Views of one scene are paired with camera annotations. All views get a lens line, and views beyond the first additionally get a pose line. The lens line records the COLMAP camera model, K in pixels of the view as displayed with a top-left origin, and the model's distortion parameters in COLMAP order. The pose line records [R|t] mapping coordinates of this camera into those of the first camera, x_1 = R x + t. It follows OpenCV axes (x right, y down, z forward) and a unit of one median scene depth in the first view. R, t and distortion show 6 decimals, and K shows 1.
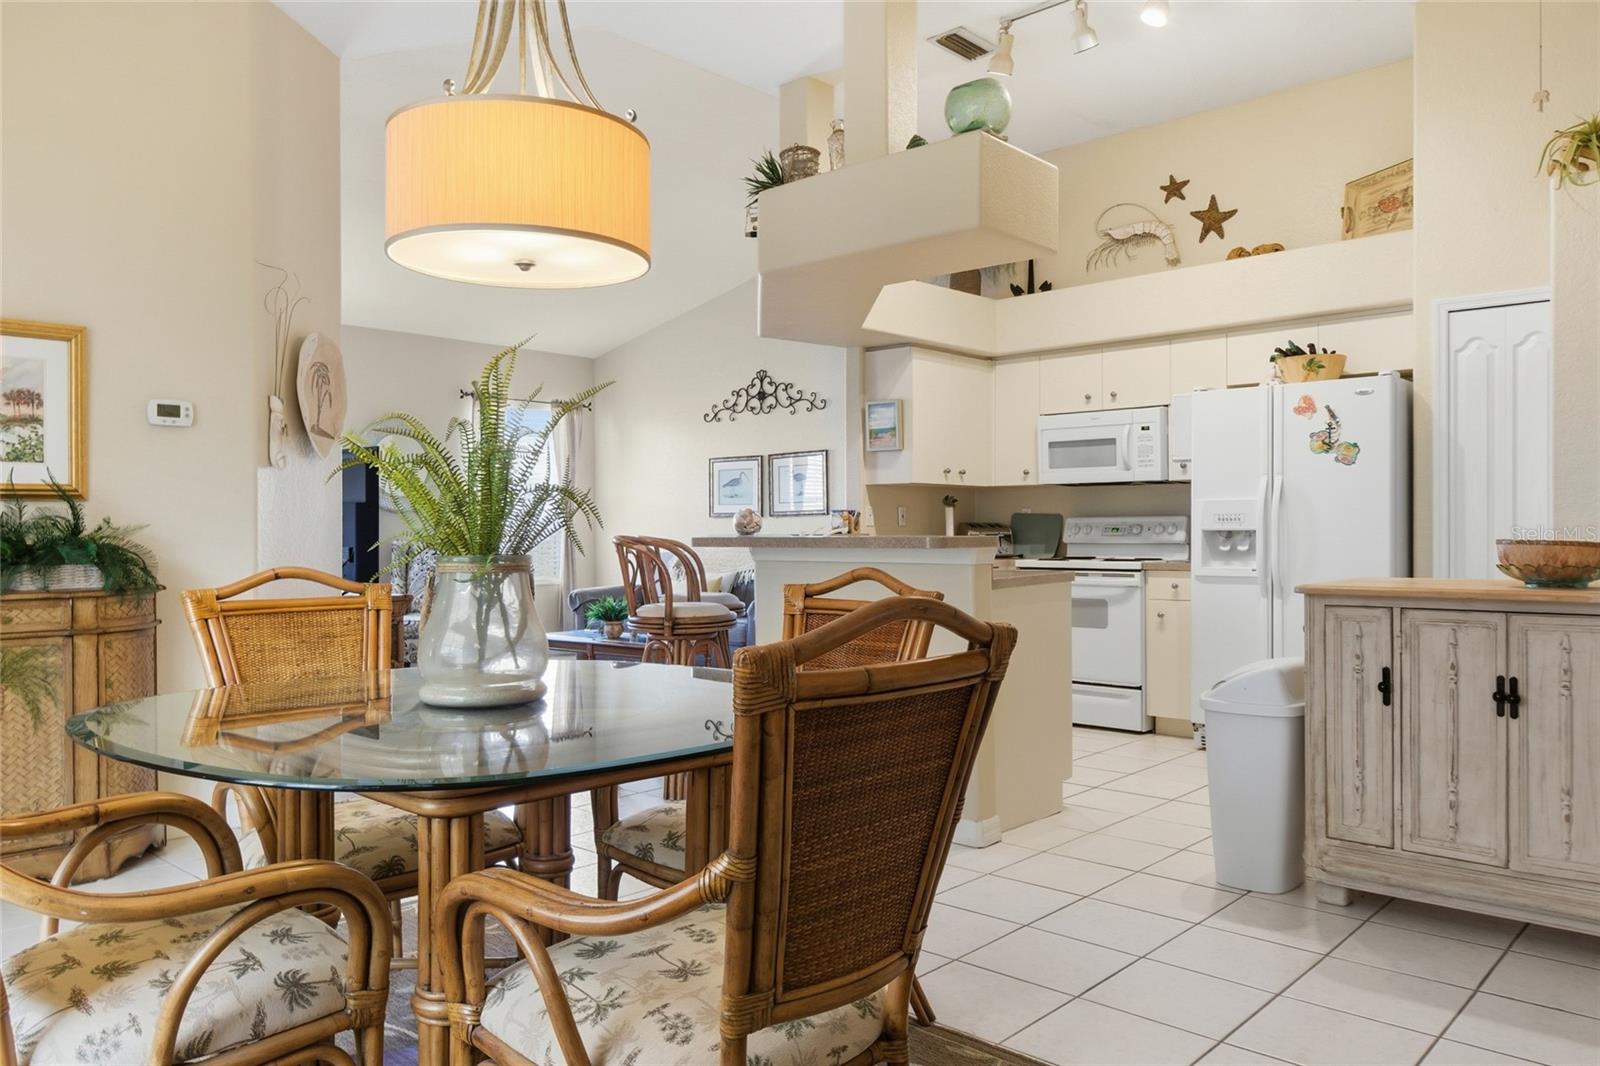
lens RADIAL K [[1138.0, 0, 798.4], [0, 1138.0, 529.4], [0, 0, 1]] dist [0.003064, -0.005827]
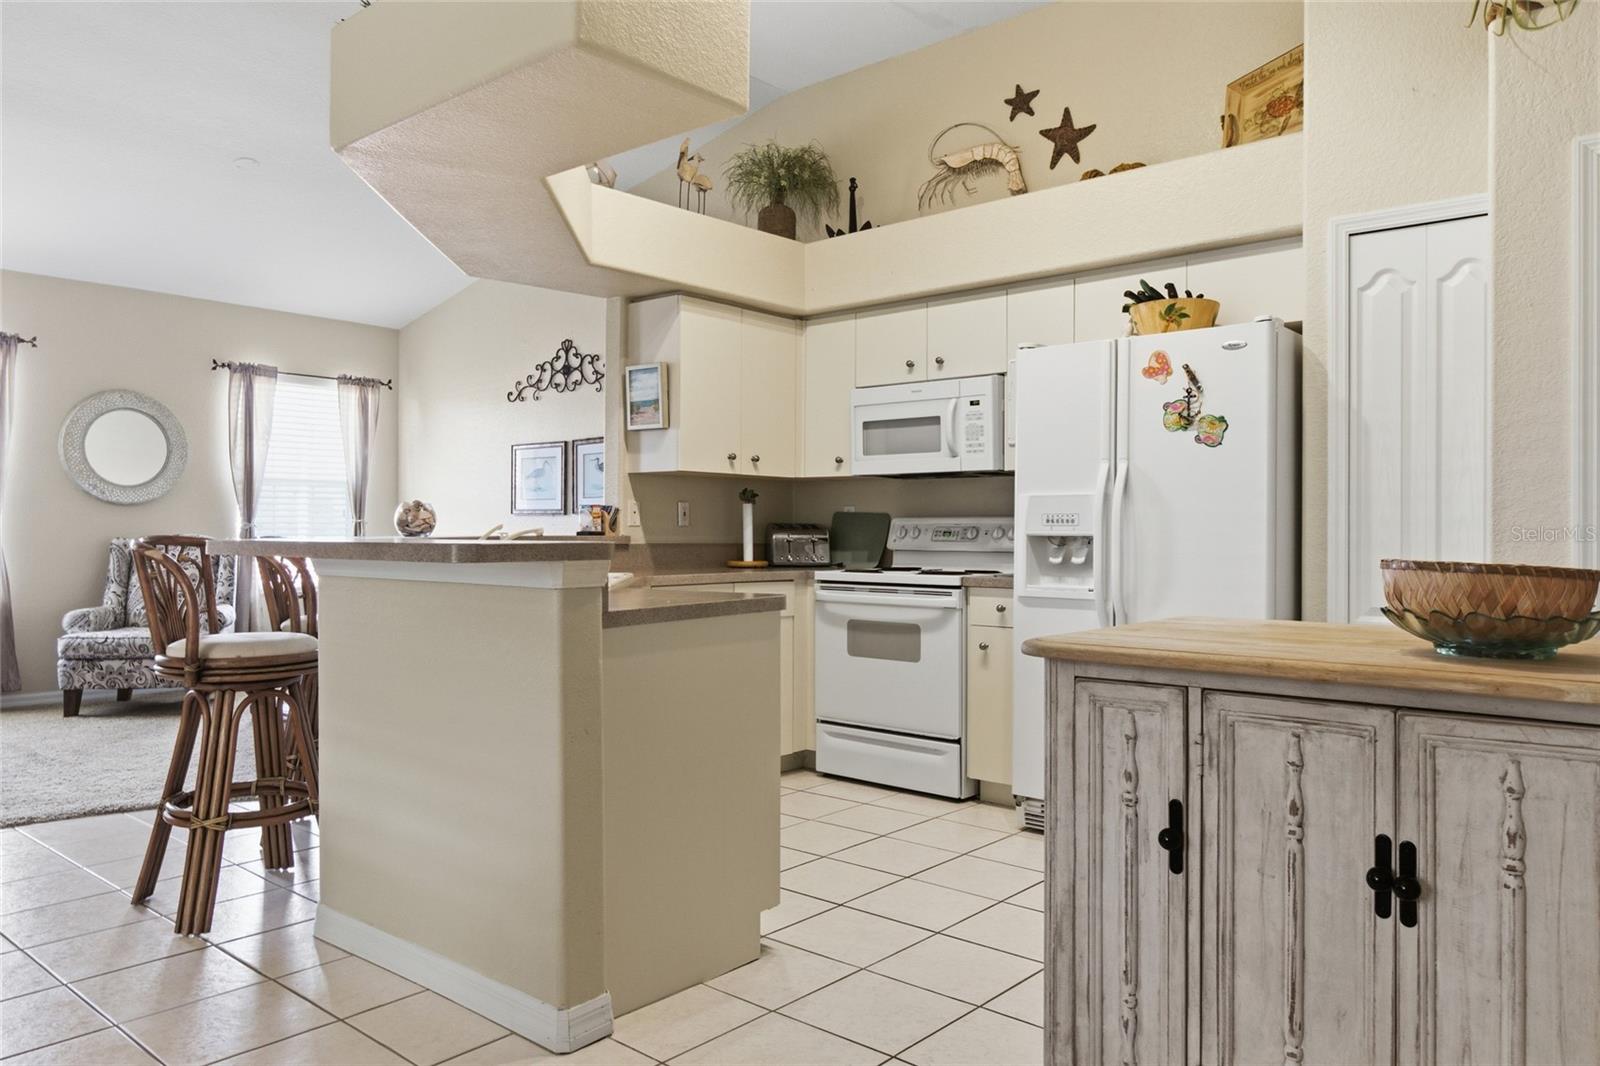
lens RADIAL K [[1113.2, 0, 796.2], [0, 1113.2, 519.8], [0, 0, 1]] dist [-0.000031, -0.001311]
pose [[0.999640, 0.008987, 0.025286, 0.182396], [-0.008755, 0.999919, -0.009270, -0.001244], [-0.025368, 0.009045, 0.999637, 0.272852]]
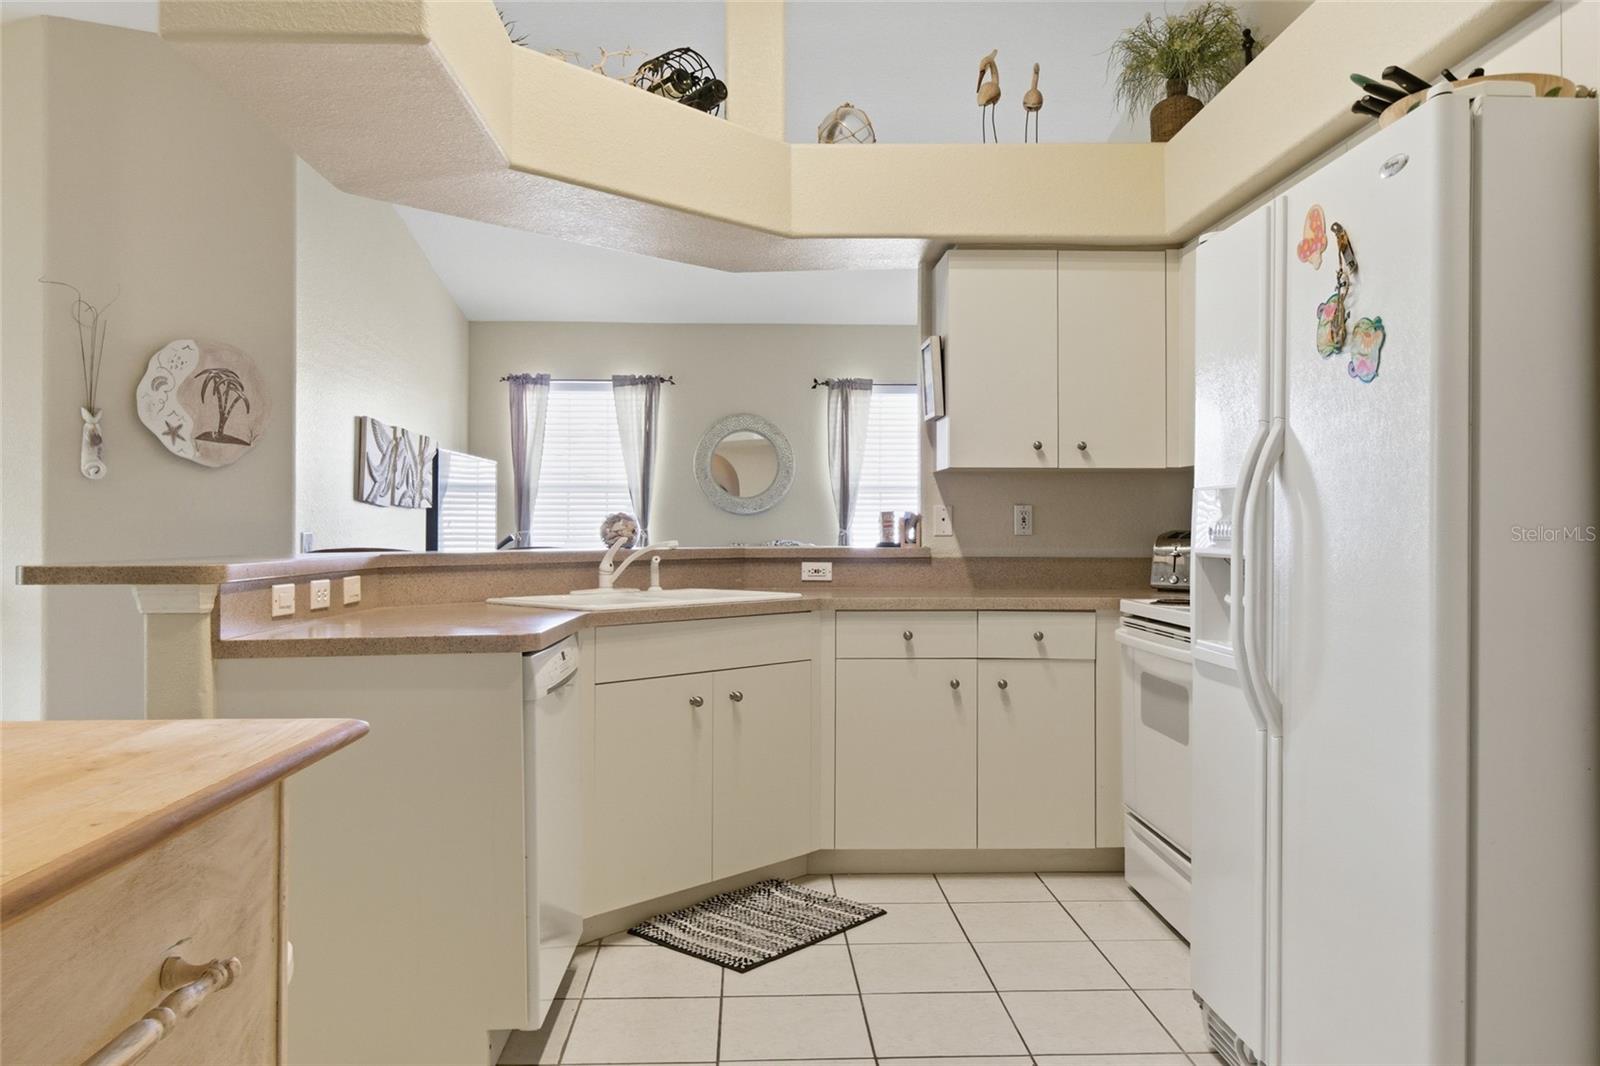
lens RADIAL K [[1138.0, 0, 798.4], [0, 1138.0, 529.4], [0, 0, 1]] dist [0.003064, -0.005827]
pose [[0.701630, 0.005604, -0.712519, 0.551775], [-0.003058, 0.999984, 0.004854, -0.011262], [0.712535, -0.001227, 0.701636, 0.568255]]
